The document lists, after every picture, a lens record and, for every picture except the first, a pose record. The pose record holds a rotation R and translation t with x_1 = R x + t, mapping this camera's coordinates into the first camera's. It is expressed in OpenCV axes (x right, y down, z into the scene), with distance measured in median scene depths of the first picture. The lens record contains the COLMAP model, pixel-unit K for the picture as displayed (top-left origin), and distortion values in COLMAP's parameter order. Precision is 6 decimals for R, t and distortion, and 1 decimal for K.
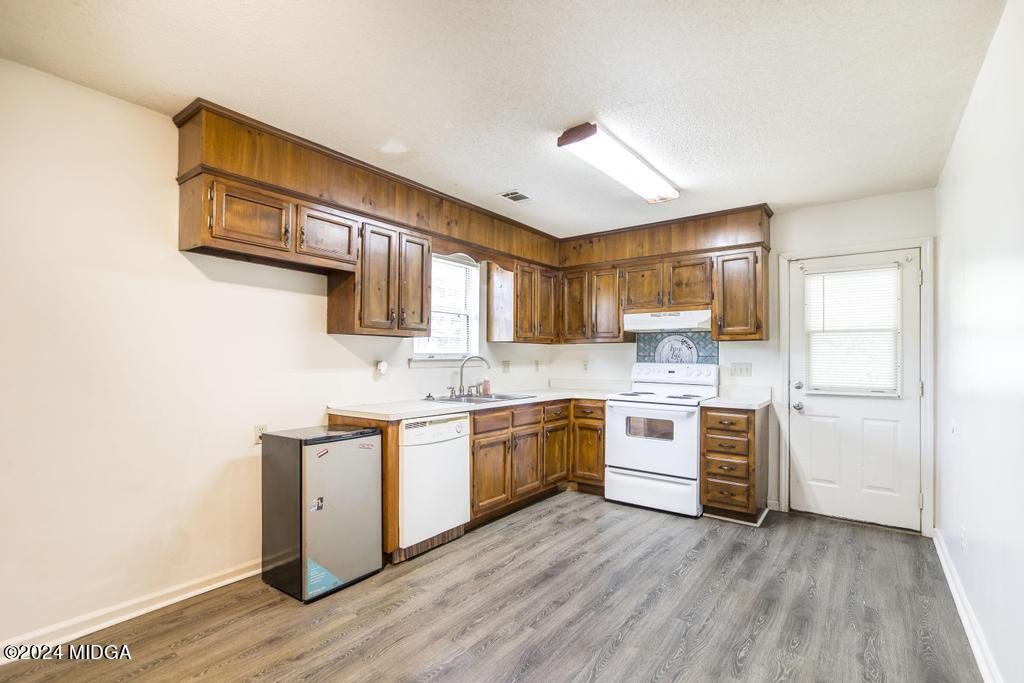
lens RADIAL K [[477.3, 0, 510.4], [0, 477.3, 354.1], [0, 0, 1]] dist [-0.000099, -0.000145]
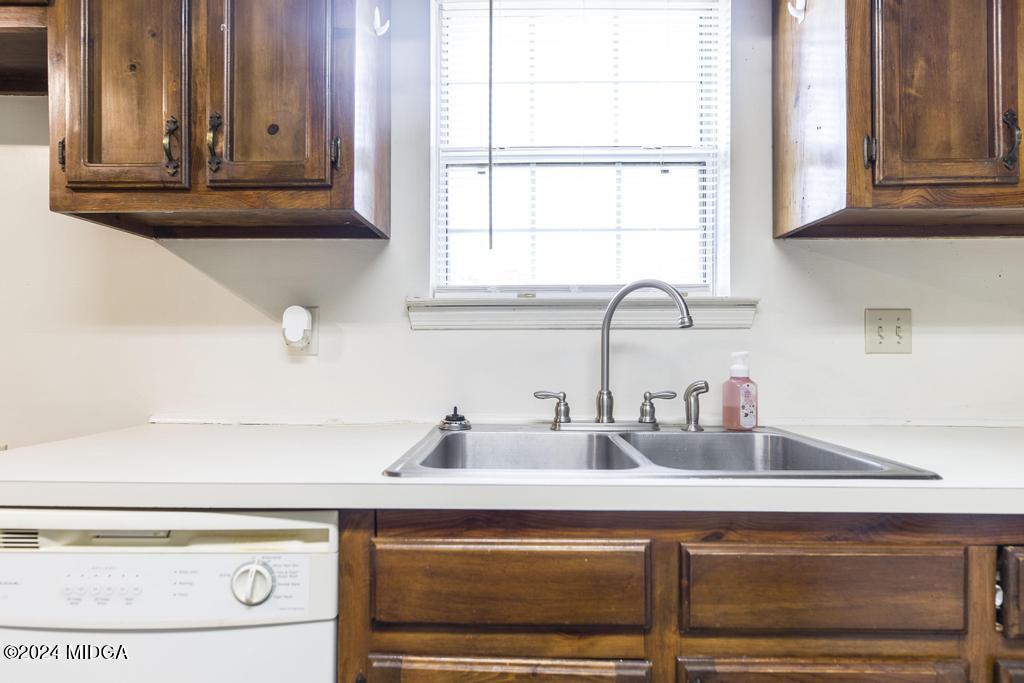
lens RADIAL K [[535.1, 0, 511.7], [0, 535.1, 346.7], [0, 0, 1]] dist [-0.002653, -0.000862]
pose [[0.585966, -0.009340, -0.810282, 0.125618], [0.005895, 0.999956, -0.007263, 0.042667], [0.810315, -0.000520, 0.585995, 0.778724]]
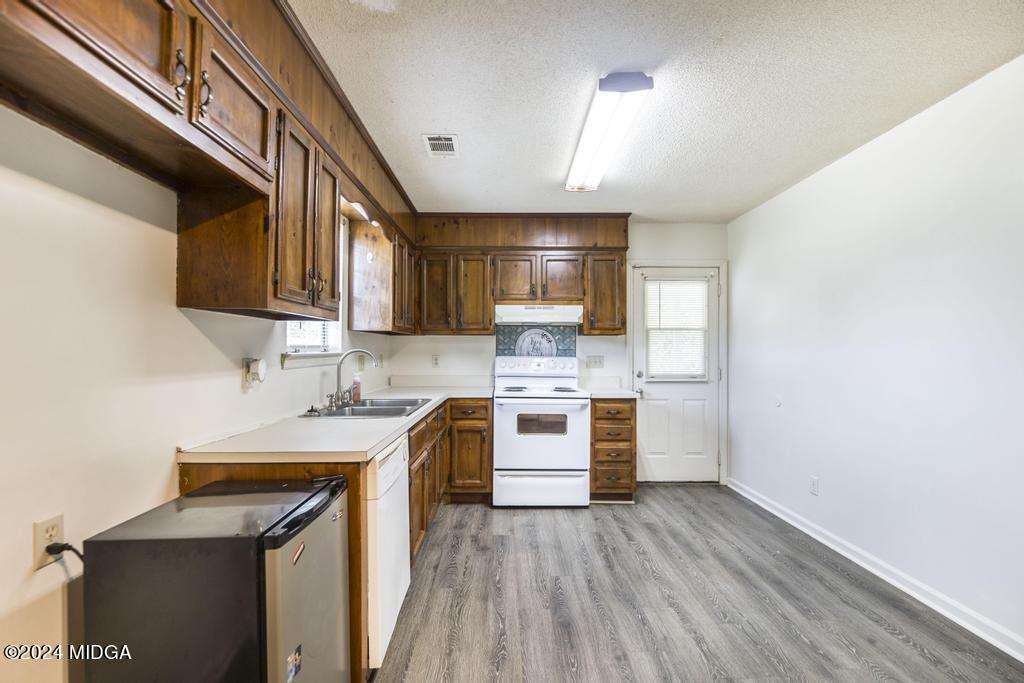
lens RADIAL K [[447.7, 0, 508.2], [0, 447.7, 349.1], [0, 0, 1]] dist [-0.000058, -0.000039]
pose [[0.793010, -0.000428, 0.609208, -0.312368], [-0.003037, 0.999985, 0.004656, -0.000736], [-0.609201, -0.005542, 0.792997, 0.320074]]
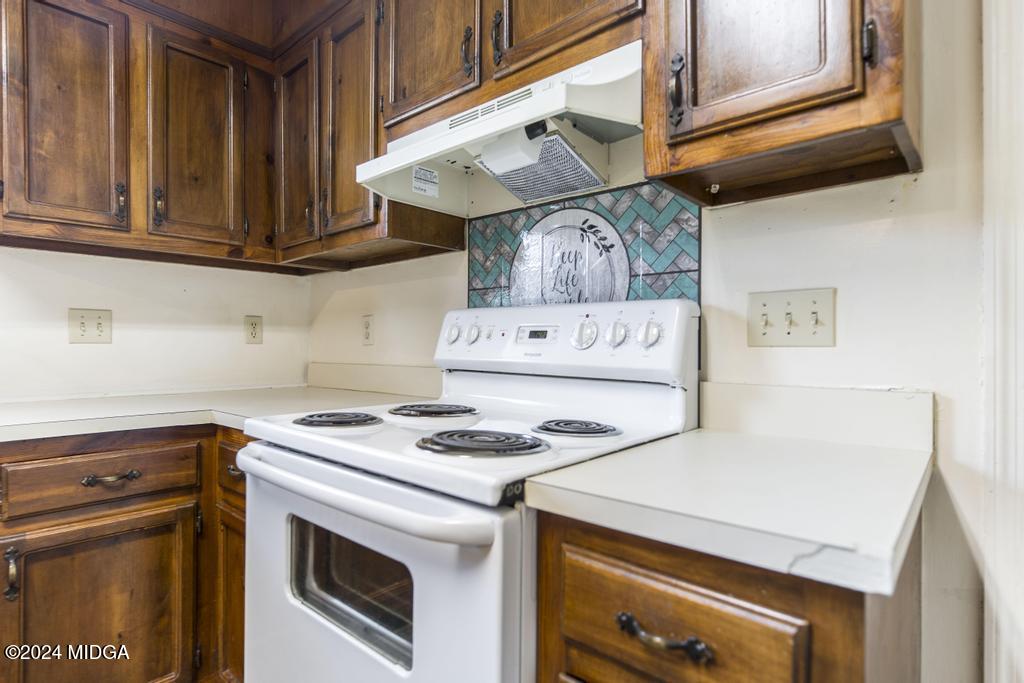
lens RADIAL K [[535.1, 0, 511.7], [0, 535.1, 346.7], [0, 0, 1]] dist [-0.002653, -0.000862]
pose [[0.996993, -0.002134, -0.077467, 0.381520], [0.002867, 0.999952, 0.009351, 0.045695], [0.077443, -0.009545, 0.996951, 0.754547]]
